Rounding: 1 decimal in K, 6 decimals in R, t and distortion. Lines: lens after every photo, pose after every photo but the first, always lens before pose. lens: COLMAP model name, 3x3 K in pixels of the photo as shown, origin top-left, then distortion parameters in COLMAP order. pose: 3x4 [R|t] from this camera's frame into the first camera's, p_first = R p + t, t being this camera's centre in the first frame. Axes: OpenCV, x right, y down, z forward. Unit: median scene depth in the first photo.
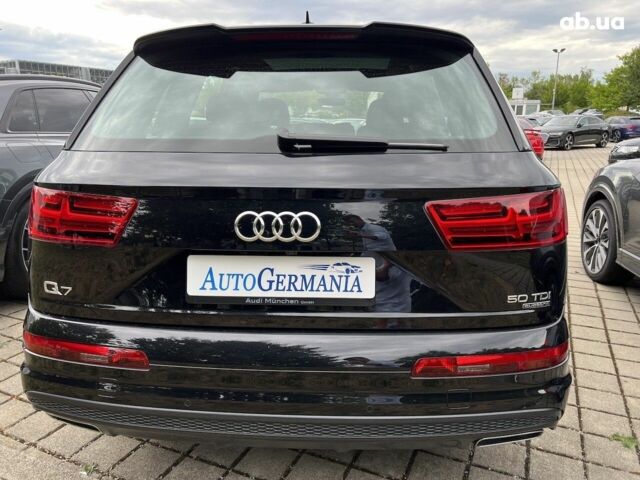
lens RADIAL K [[478.5, 0, 322.1], [0, 478.5, 237.6], [0, 0, 1]] dist [0.063946, -0.078267]
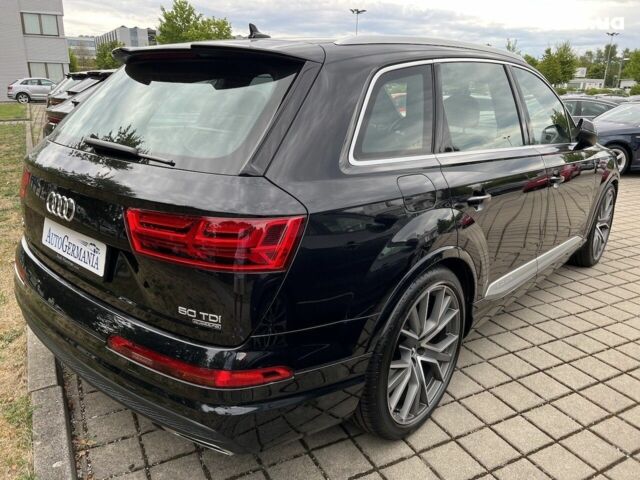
lens RADIAL K [[478.5, 0, 322.1], [0, 478.5, 237.6], [0, 0, 1]] dist [0.063946, -0.078267]
pose [[0.788893, 0.206377, -0.578841, 1.247412], [-0.176061, 0.978341, 0.108861, -0.207173], [0.588771, 0.016032, 0.808141, 0.320393]]
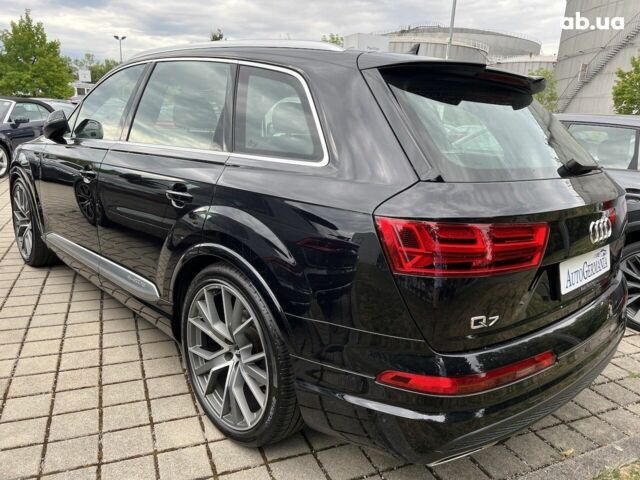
lens RADIAL K [[478.5, 0, 322.1], [0, 478.5, 237.6], [0, 0, 1]] dist [0.063946, -0.078267]
pose [[0.677527, -0.137134, 0.722600, -1.590581], [0.115981, 0.990093, 0.079152, -0.198620], [-0.726296, 0.030180, 0.686720, 0.599734]]
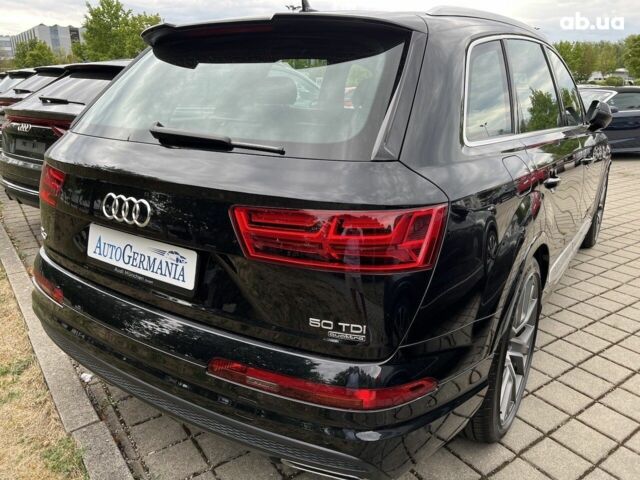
lens RADIAL K [[478.5, 0, 322.1], [0, 478.5, 237.6], [0, 0, 1]] dist [0.063946, -0.078267]
pose [[0.863269, 0.160641, -0.478499, 0.828810], [-0.131103, 0.986828, 0.094770, -0.121993], [0.487420, -0.019079, 0.872959, 0.222199]]
